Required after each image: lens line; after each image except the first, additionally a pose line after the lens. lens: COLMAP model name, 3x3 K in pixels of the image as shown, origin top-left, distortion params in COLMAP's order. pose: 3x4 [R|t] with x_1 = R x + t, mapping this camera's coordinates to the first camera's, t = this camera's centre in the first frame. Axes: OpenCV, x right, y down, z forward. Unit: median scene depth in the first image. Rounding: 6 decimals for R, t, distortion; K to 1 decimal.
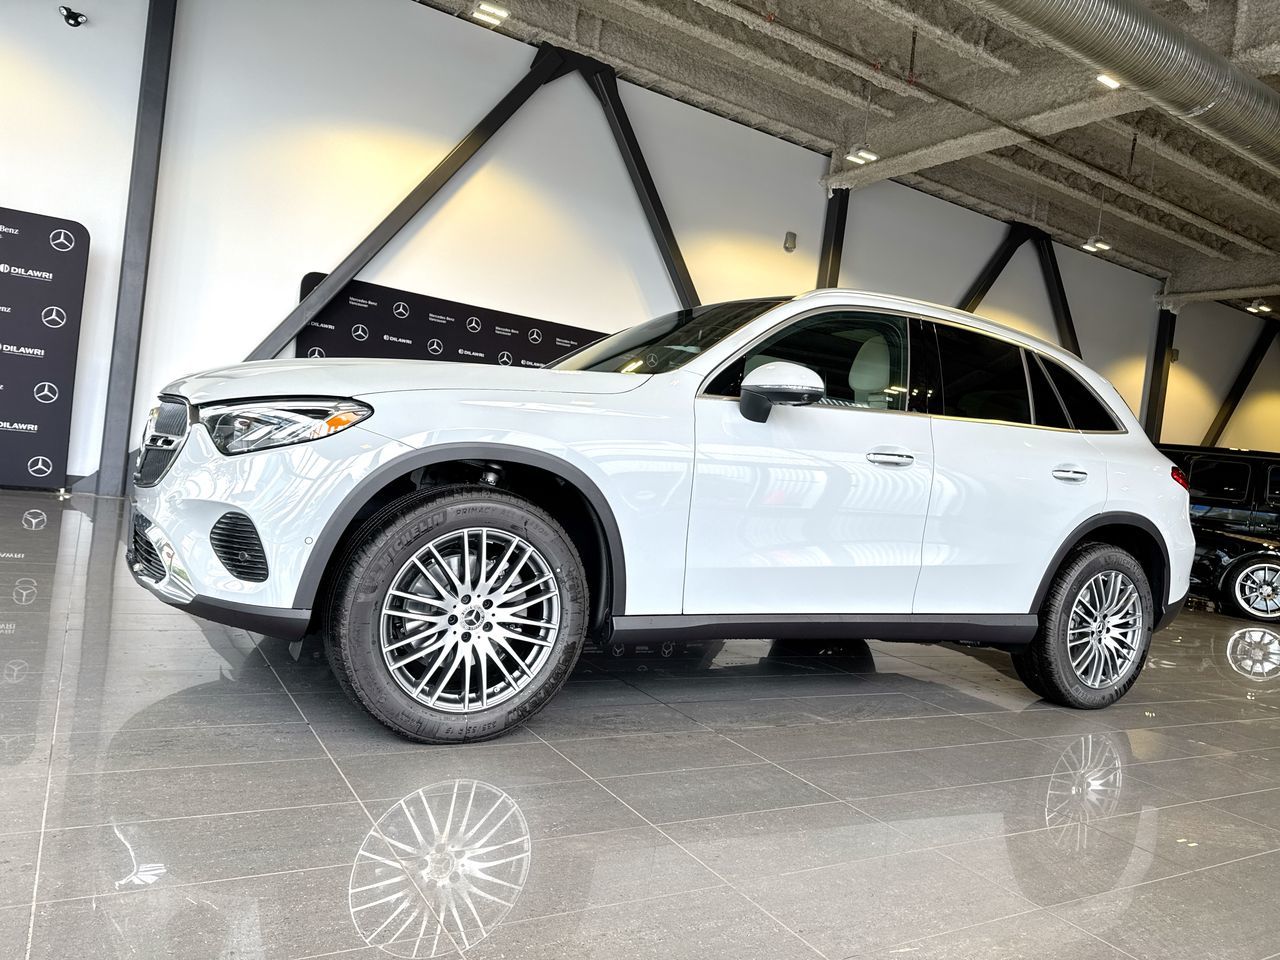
lens RADIAL K [[903.8, 0, 640.0], [0, 903.8, 480.0], [0, 0, 1]] dist [0.043979, -0.050039]
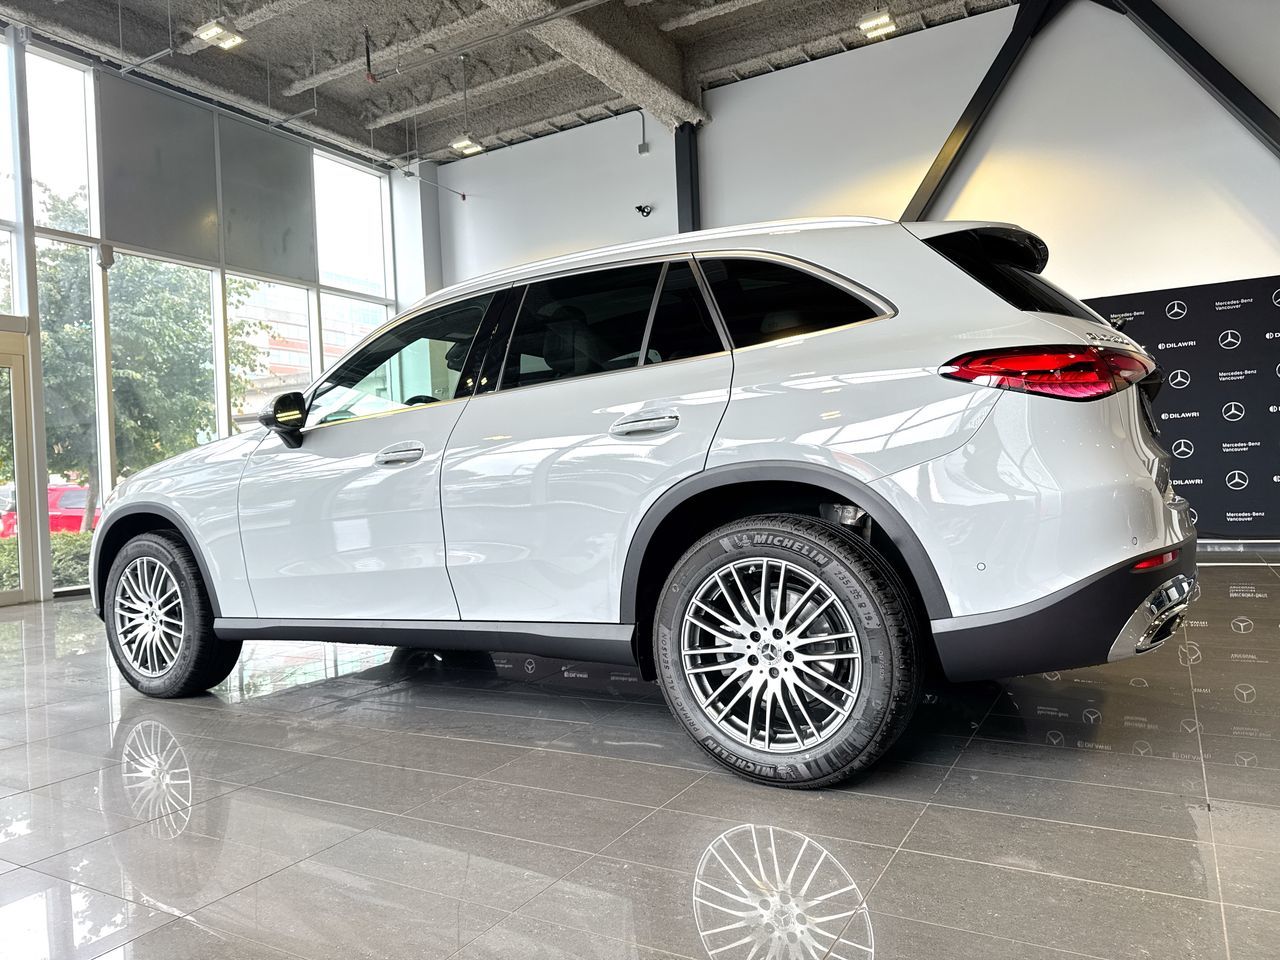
lens RADIAL K [[908.4, 0, 636.5], [0, 908.4, 475.1], [0, 0, 1]] dist [0.043942, -0.047723]
pose [[0.467691, -0.146642, -0.871643, 0.664390], [0.085991, 0.989013, -0.120249, 0.072257], [0.879699, -0.018714, 0.475162, 0.411965]]
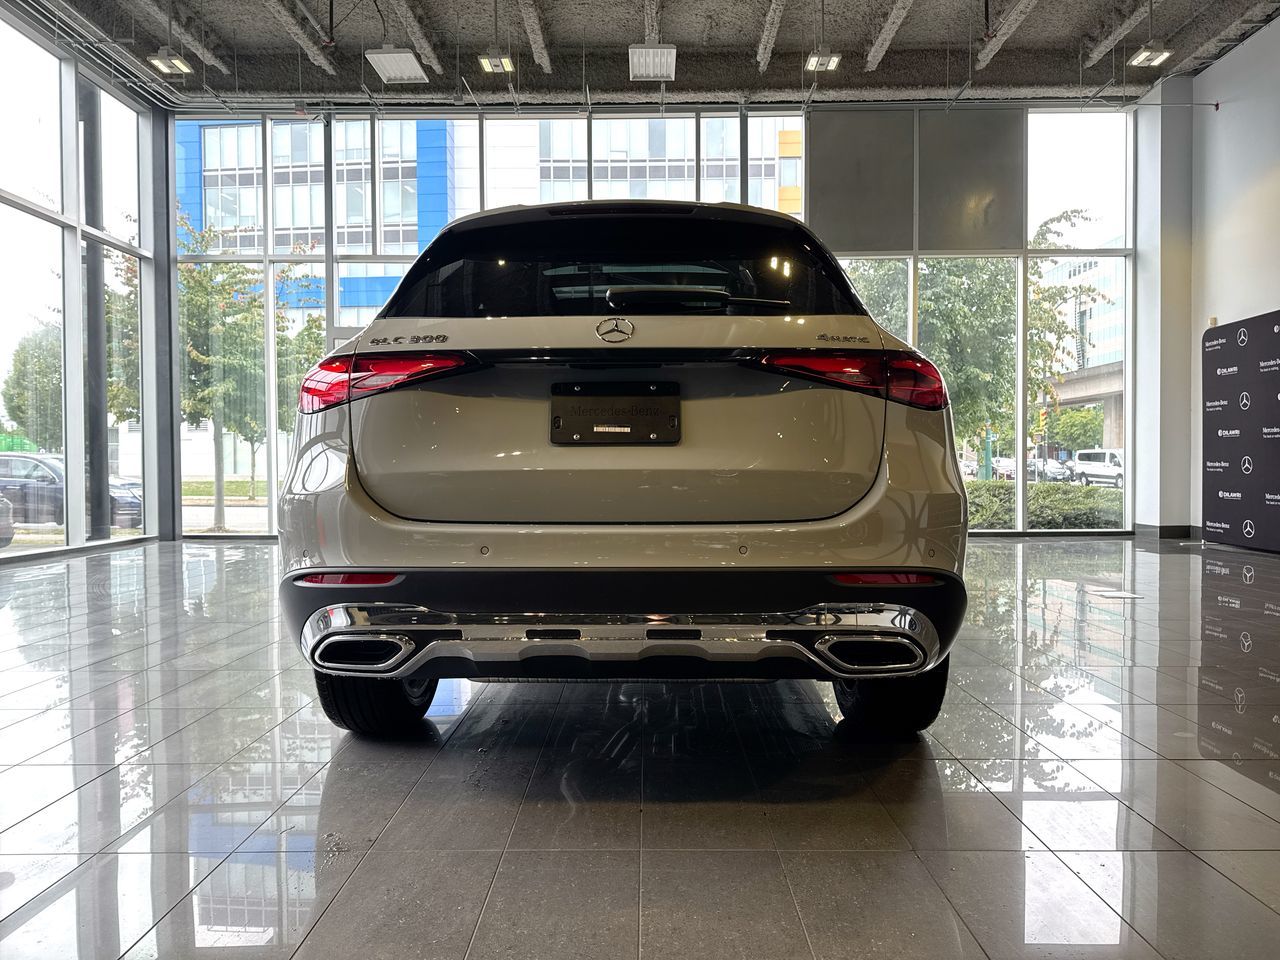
lens RADIAL K [[903.8, 0, 640.0], [0, 903.8, 480.0], [0, 0, 1]] dist [0.043979, -0.050039]
pose [[-0.523608, -0.105927, -0.845349, 0.674335], [-0.071892, 0.994195, -0.080049, 0.061685], [0.848921, 0.018859, -0.528183, 1.038008]]
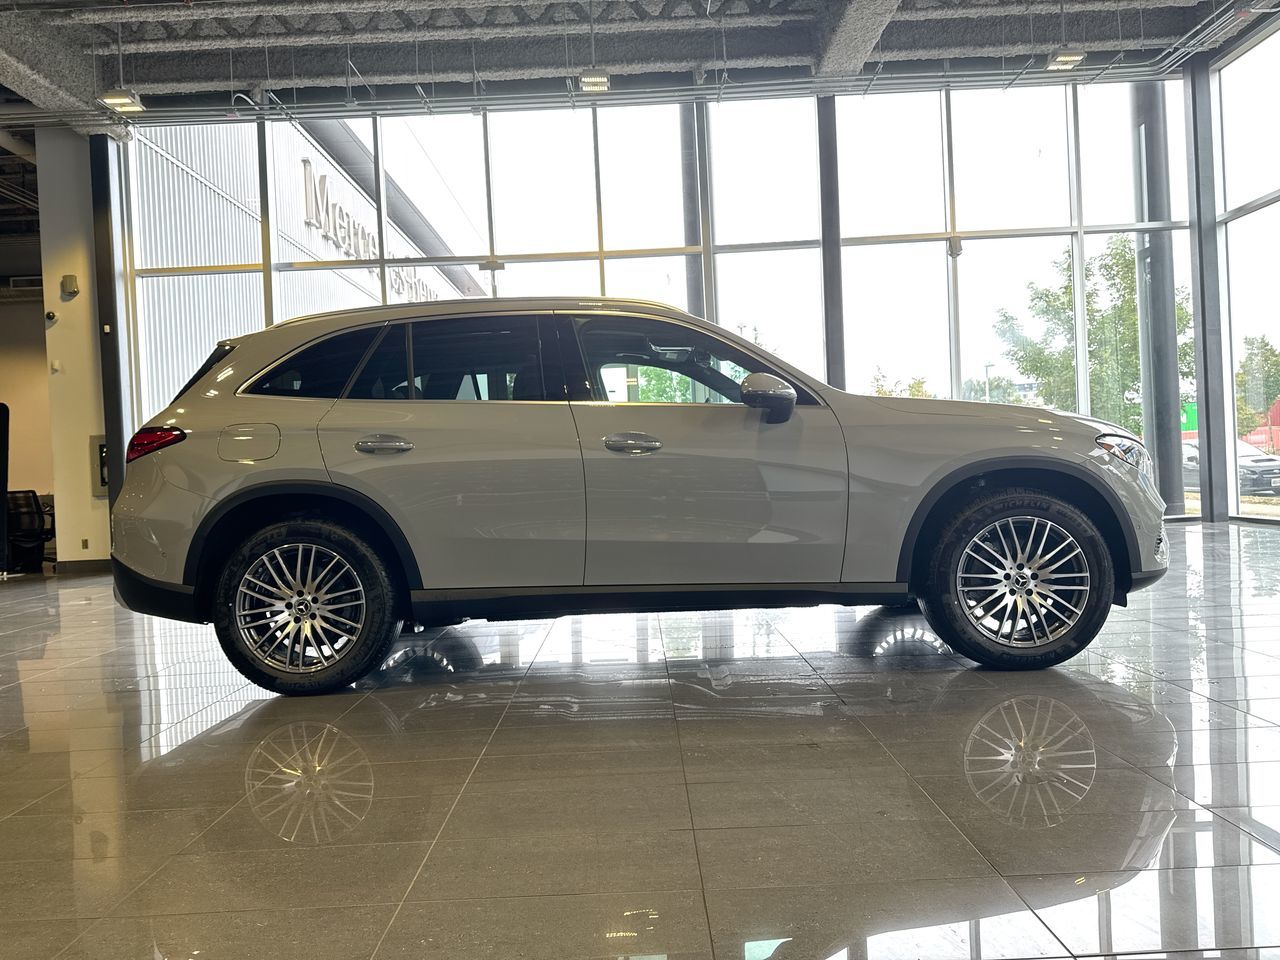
lens RADIAL K [[903.8, 0, 640.0], [0, 903.8, 480.0], [0, 0, 1]] dist [0.043979, -0.050039]
pose [[-0.854652, -0.084241, 0.512321, -0.304788], [-0.049026, 0.995434, 0.081894, -0.059254], [-0.516881, 0.044874, -0.854880, 1.294418]]
